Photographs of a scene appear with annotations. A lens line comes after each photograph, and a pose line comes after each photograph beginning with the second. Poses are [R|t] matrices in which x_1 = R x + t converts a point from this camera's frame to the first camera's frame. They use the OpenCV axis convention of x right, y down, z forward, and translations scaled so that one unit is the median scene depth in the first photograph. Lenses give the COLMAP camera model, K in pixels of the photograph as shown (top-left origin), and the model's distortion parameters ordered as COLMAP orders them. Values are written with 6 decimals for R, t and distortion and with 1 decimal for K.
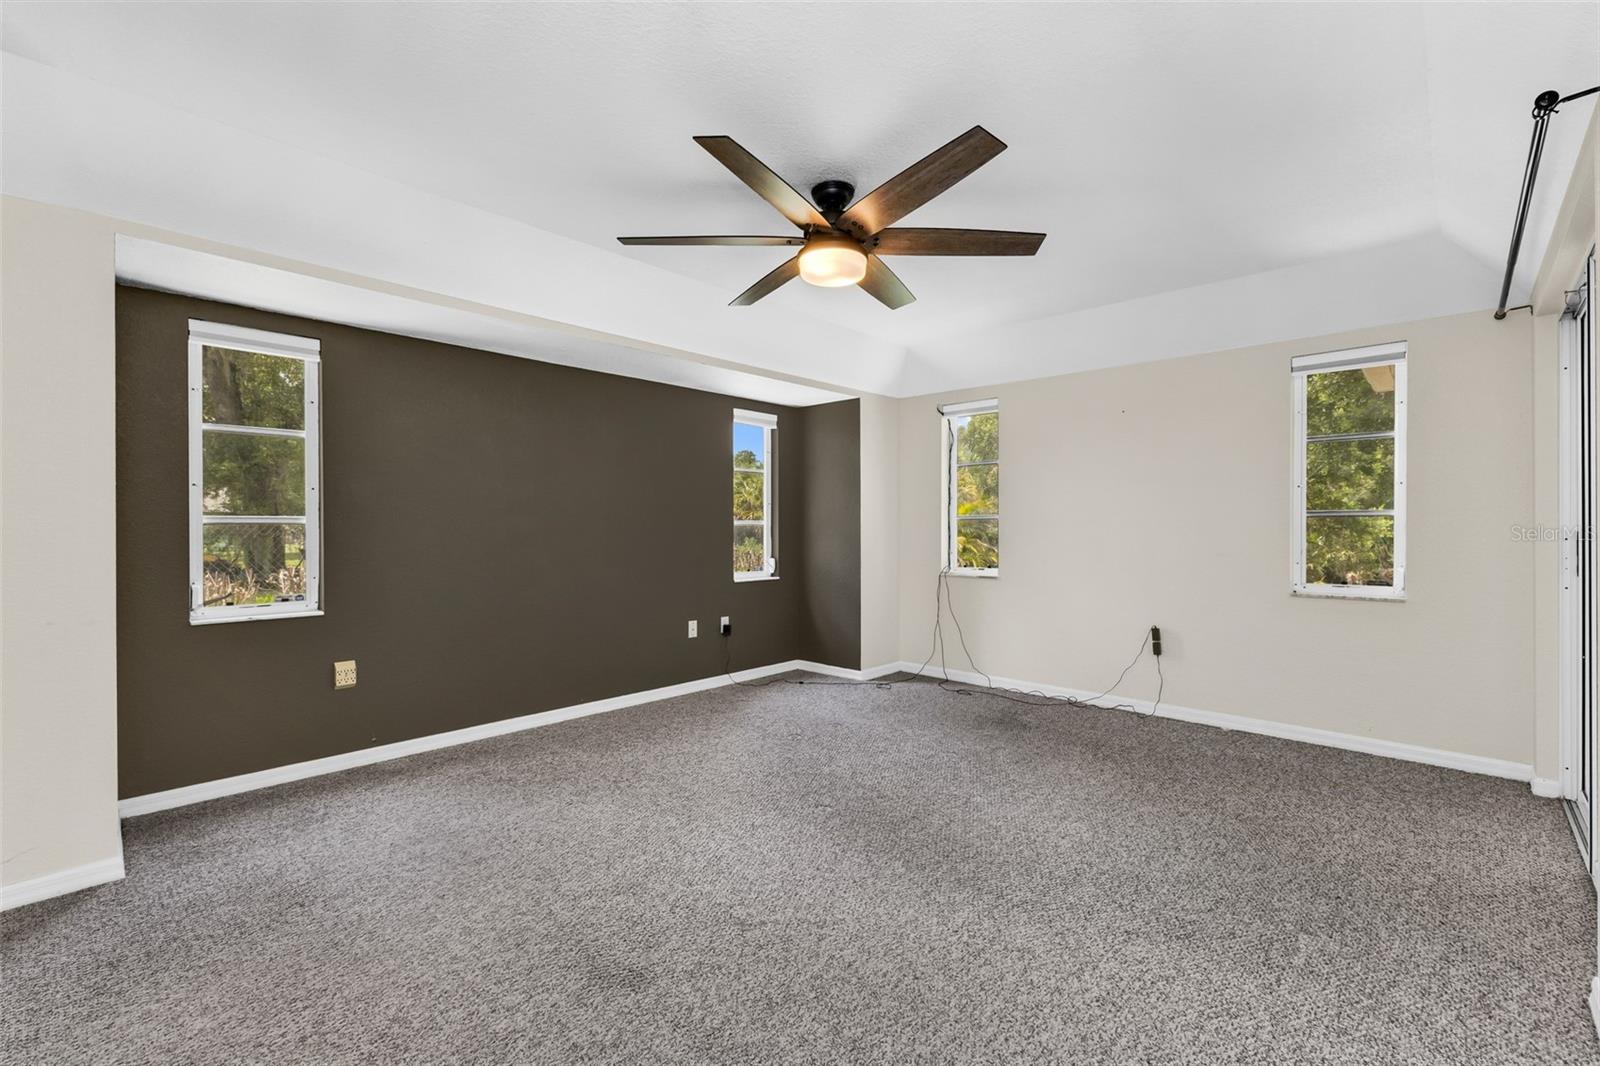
lens RADIAL K [[692.4, 0, 804.7], [0, 692.4, 537.9], [0, 0, 1]] dist [0.007138, 0.000083]
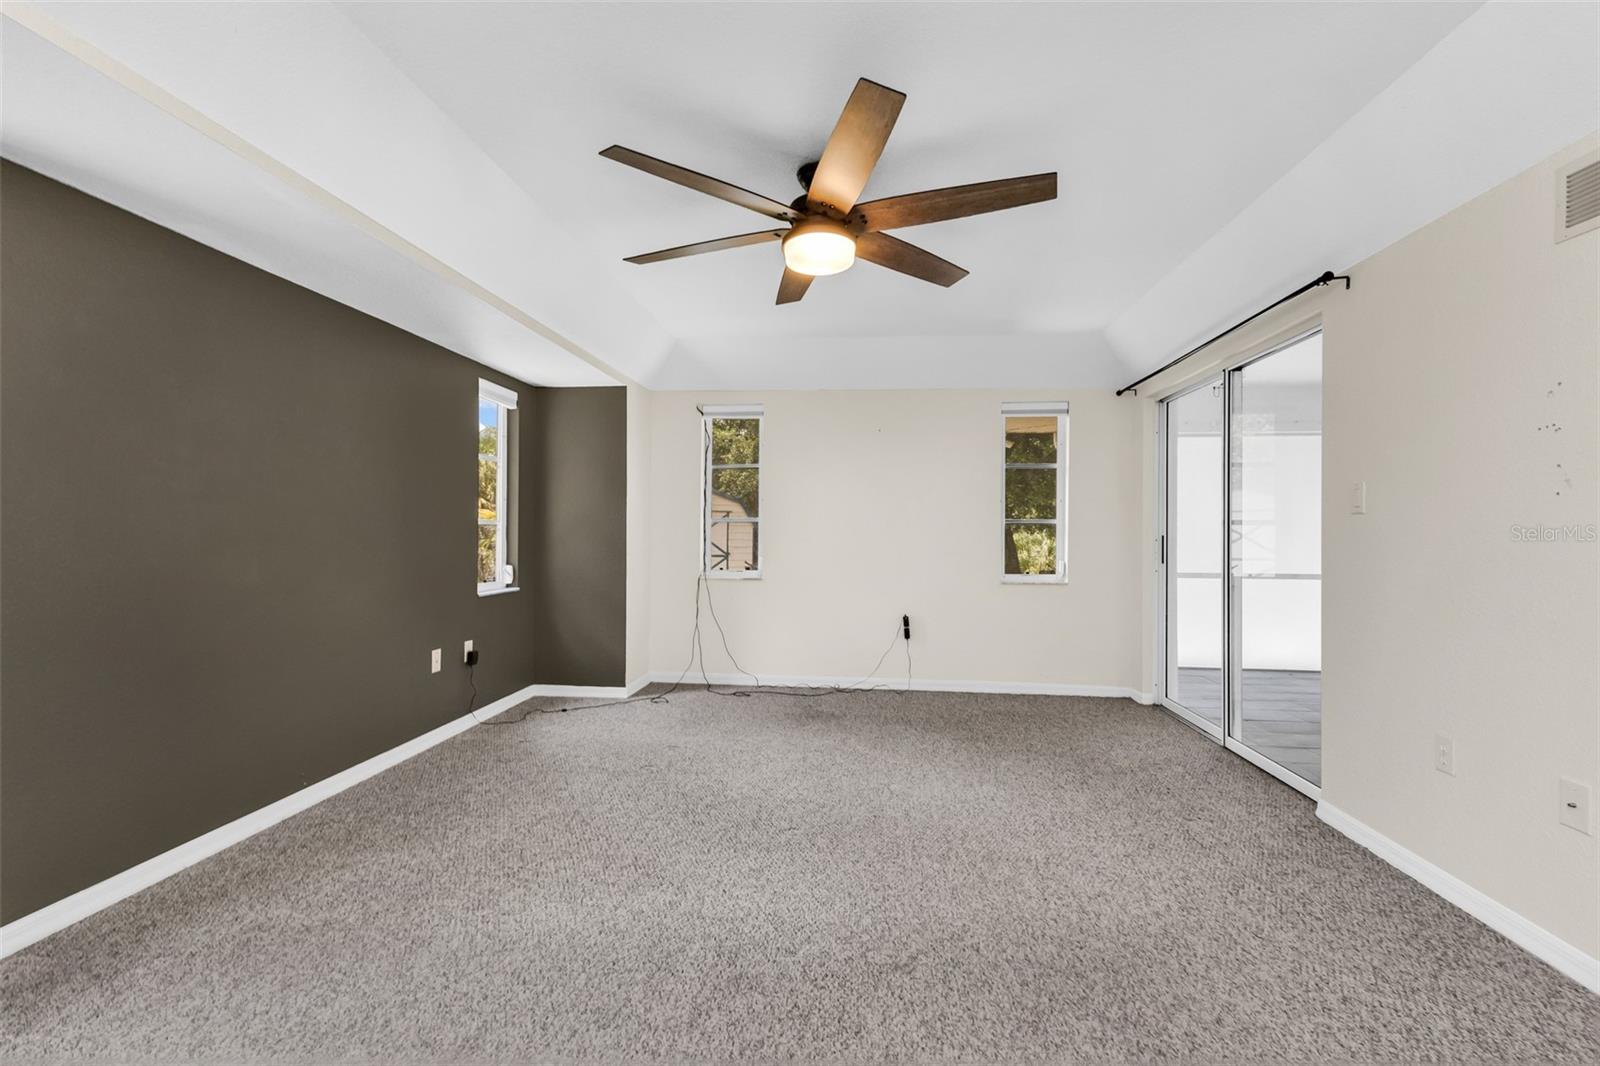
lens RADIAL K [[692.4, 0, 804.7], [0, 692.4, 537.9], [0, 0, 1]] dist [0.007138, 0.000083]
pose [[0.789697, 0.000017, 0.613498, -0.380414], [0.001559, 0.999997, -0.002035, -0.001664], [-0.613496, 0.002563, 0.789694, 0.183128]]
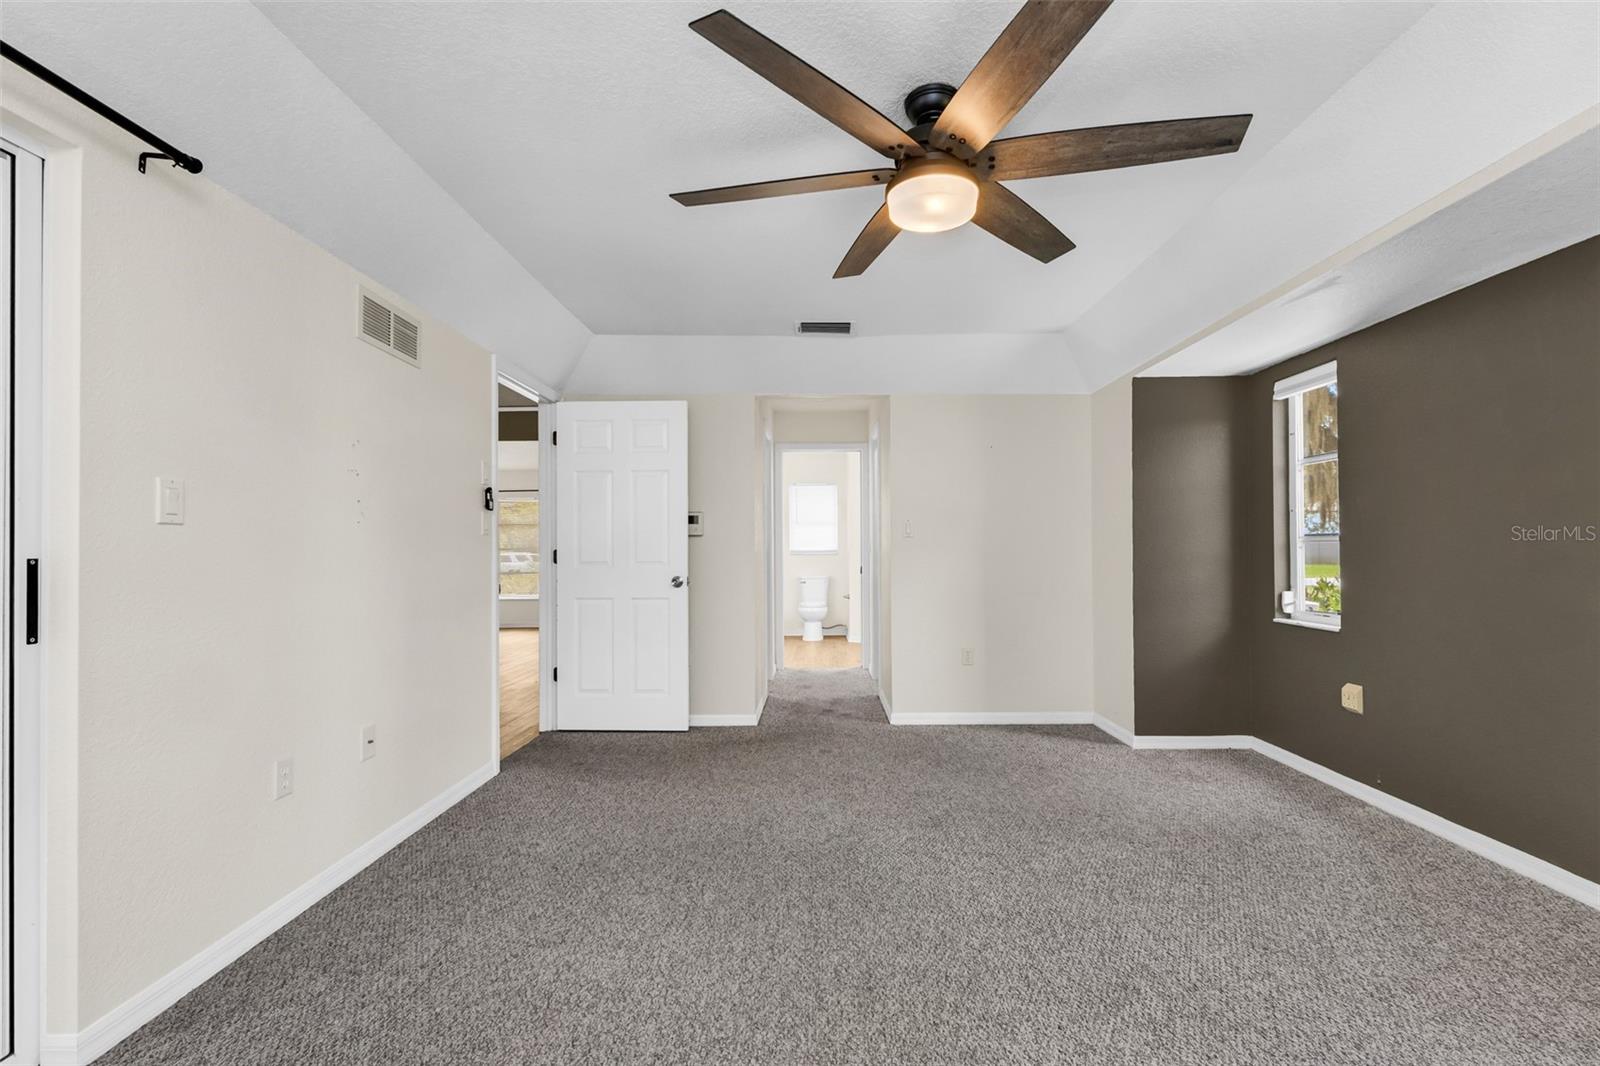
lens RADIAL K [[683.3, 0, 822.4], [0, 683.3, 533.6], [0, 0, 1]] dist [0.000142, -0.000261]
pose [[-0.722475, -0.008655, -0.691343, 0.448067], [-0.002395, 0.999947, -0.010016, -0.015936], [0.691393, -0.005581, -0.722457, 1.004417]]
